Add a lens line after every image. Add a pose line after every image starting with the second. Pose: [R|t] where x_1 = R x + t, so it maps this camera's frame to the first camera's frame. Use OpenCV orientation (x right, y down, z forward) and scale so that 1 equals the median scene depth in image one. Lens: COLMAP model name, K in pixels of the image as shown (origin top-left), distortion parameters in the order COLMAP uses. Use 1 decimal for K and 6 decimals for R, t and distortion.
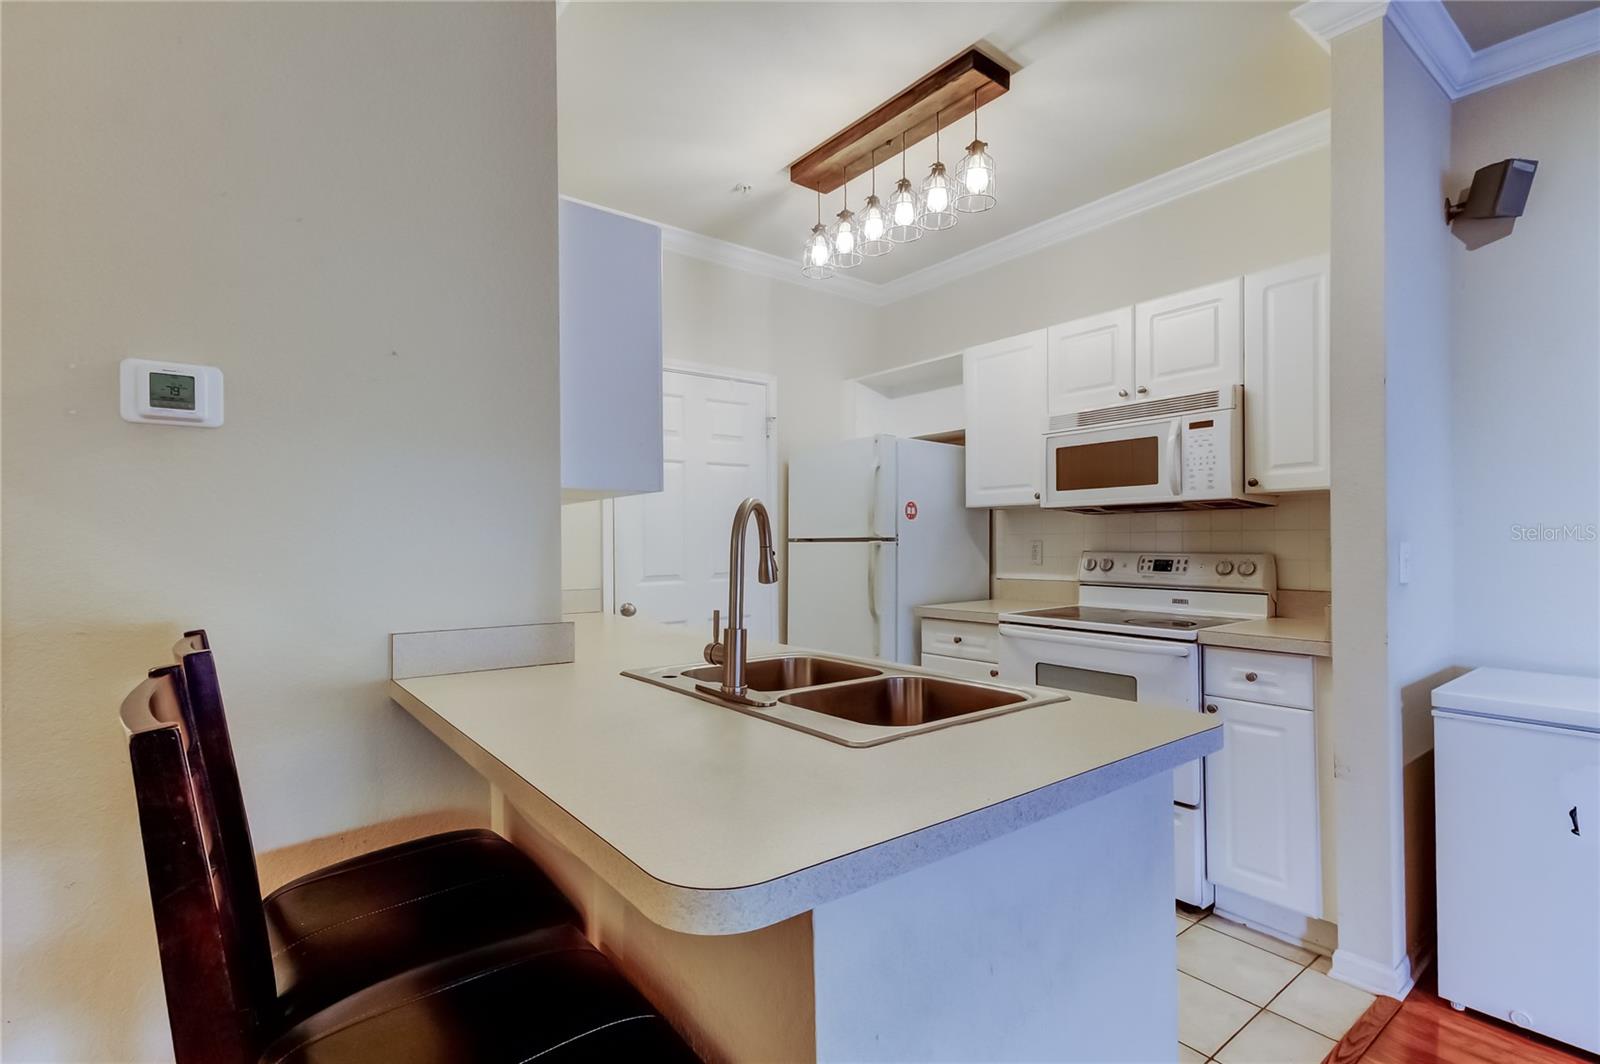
lens RADIAL K [[740.1, 0, 803.6], [0, 740.1, 532.9], [0, 0, 1]] dist [0.012317, 0.000151]
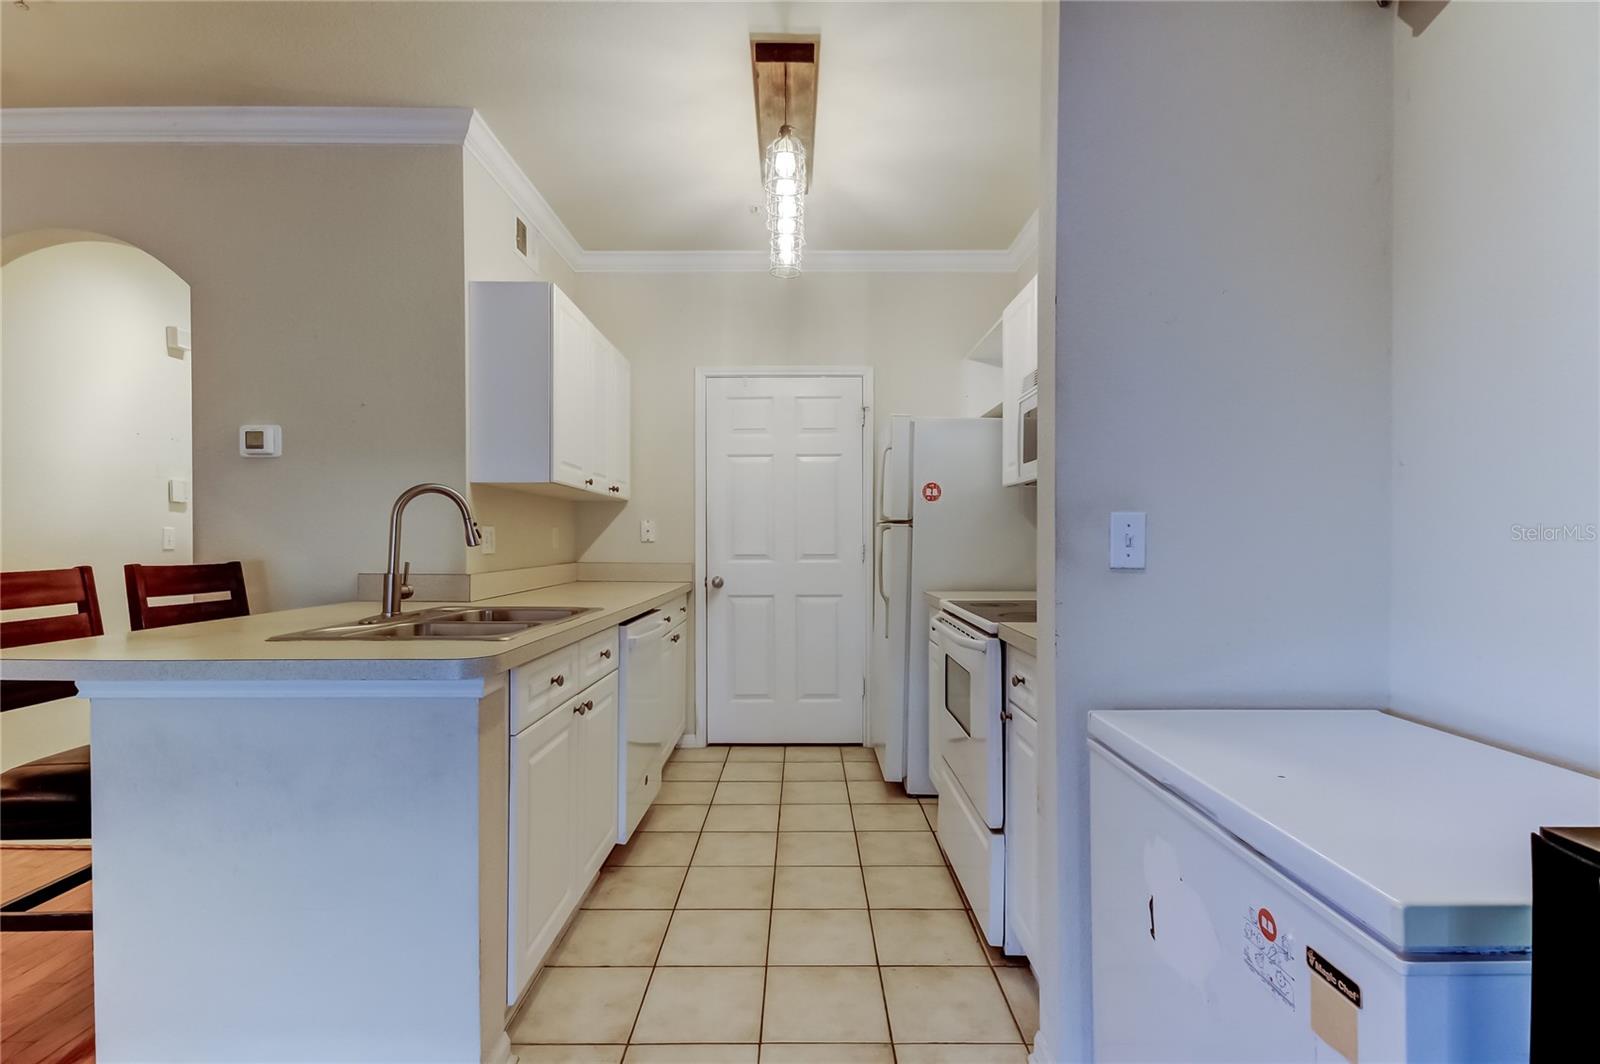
lens RADIAL K [[740.1, 0, 799.3], [0, 740.1, 533.6], [0, 0, 1]] dist [0.012317, 0.000151]
pose [[0.792373, 0.002245, -0.610032, 0.737859], [0.002034, 0.999978, 0.006322, 0.021532], [0.610033, -0.006250, 0.792351, 0.171591]]
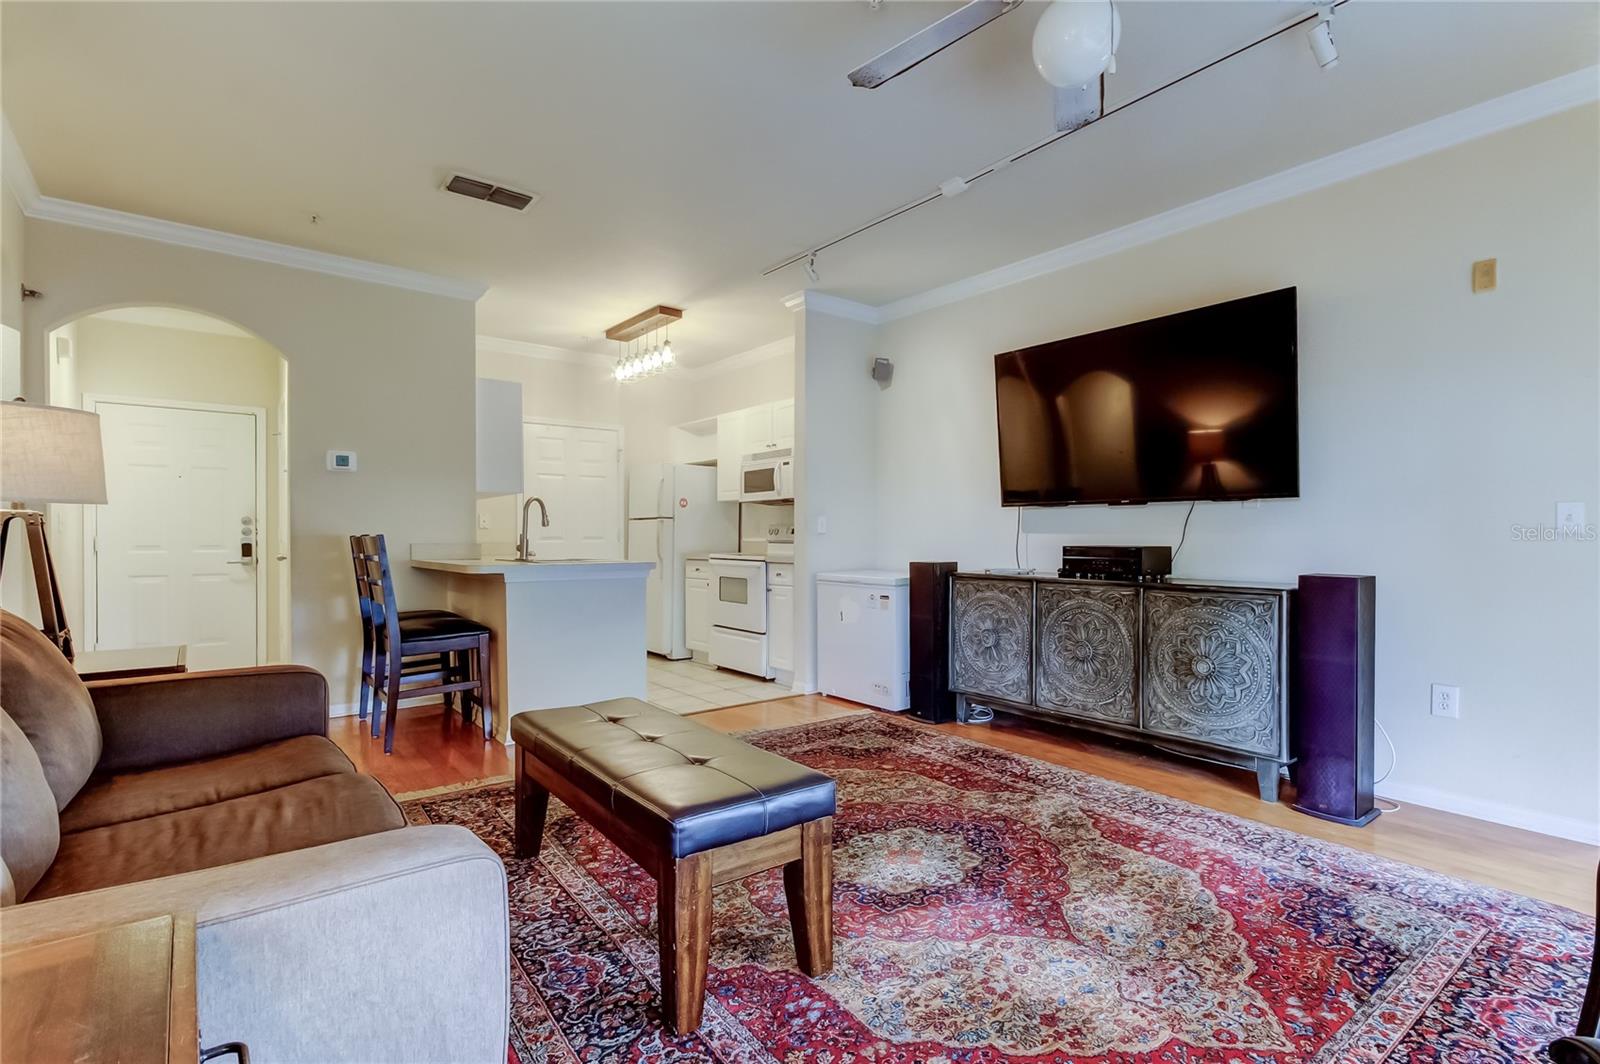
lens RADIAL K [[740.1, 0, 802.2], [0, 740.1, 535.7], [0, 0, 1]] dist [0.012317, 0.000151]
pose [[0.999945, 0.007089, 0.007712, 0.535594], [-0.007163, 0.999928, 0.009670, 0.039804], [-0.007643, -0.009725, 0.999924, -1.081548]]
